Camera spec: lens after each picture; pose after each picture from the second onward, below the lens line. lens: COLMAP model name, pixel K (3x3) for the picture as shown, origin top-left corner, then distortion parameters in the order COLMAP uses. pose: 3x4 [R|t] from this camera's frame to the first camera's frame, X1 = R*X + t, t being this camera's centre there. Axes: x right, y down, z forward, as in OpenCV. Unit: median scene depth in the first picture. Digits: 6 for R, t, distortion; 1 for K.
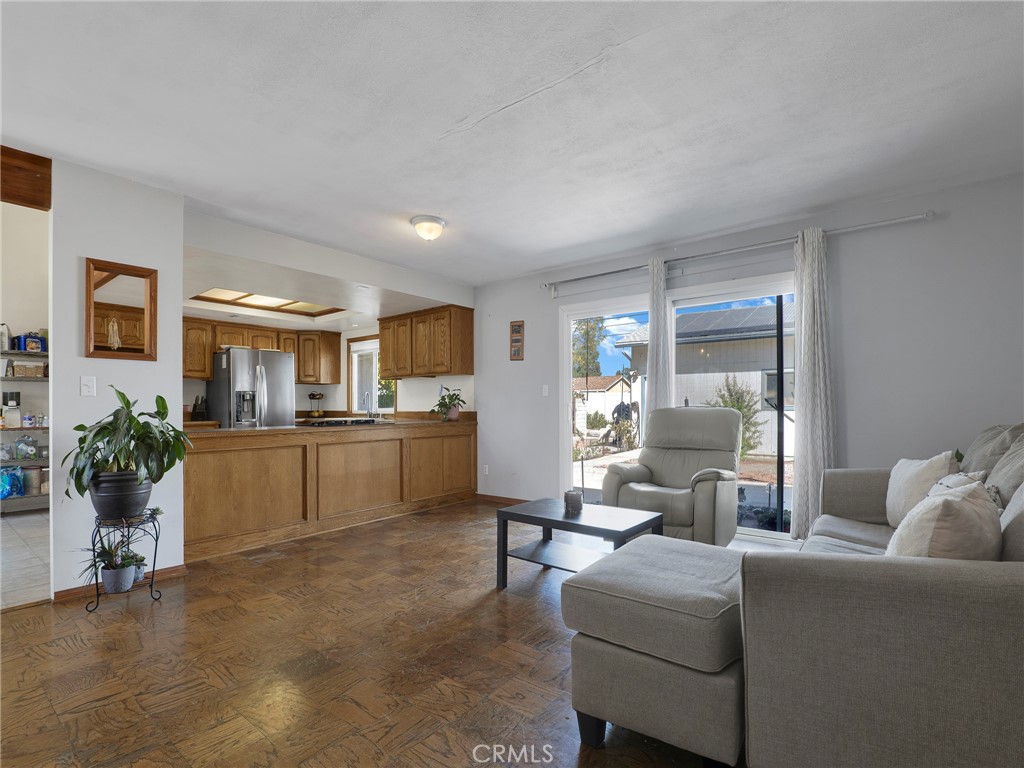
lens RADIAL K [[496.5, 0, 506.3], [0, 496.5, 403.9], [0, 0, 1]] dist [-0.004967, 0.000012]
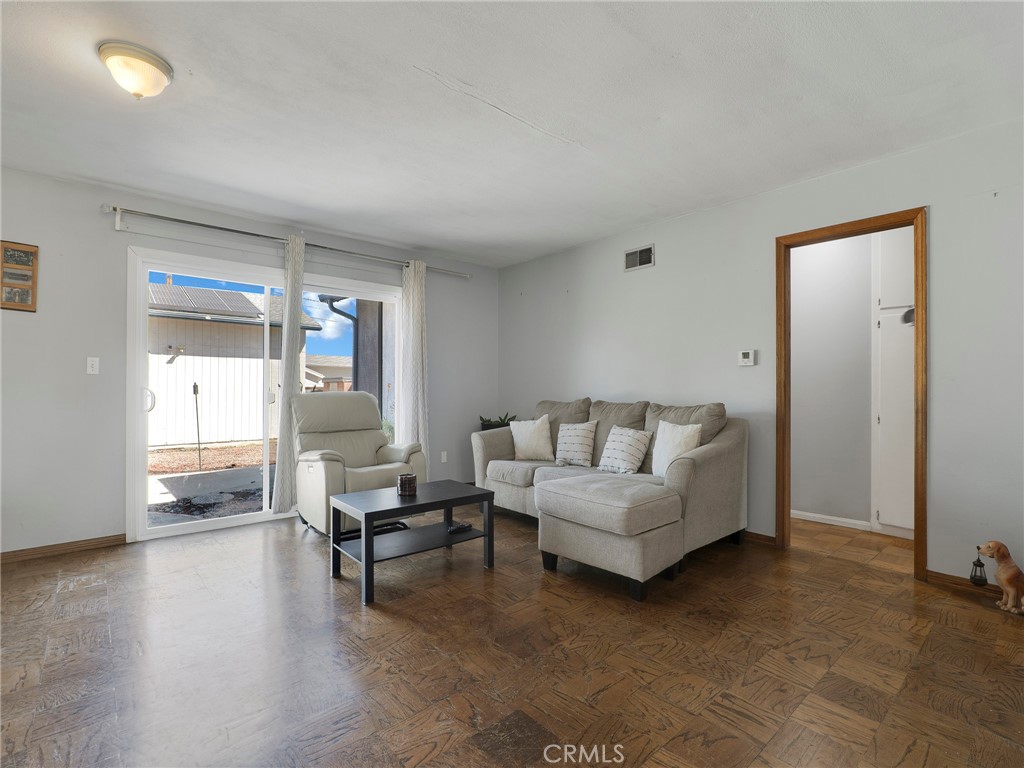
lens RADIAL K [[484.3, 0, 507.3], [0, 484.3, 391.6], [0, 0, 1]] dist [-0.001409, -0.000013]
pose [[0.181624, -0.000202, 0.983368, -0.535611], [-0.007630, 0.999970, 0.001615, 0.001939], [-0.983338, -0.007797, 0.181617, 0.421108]]
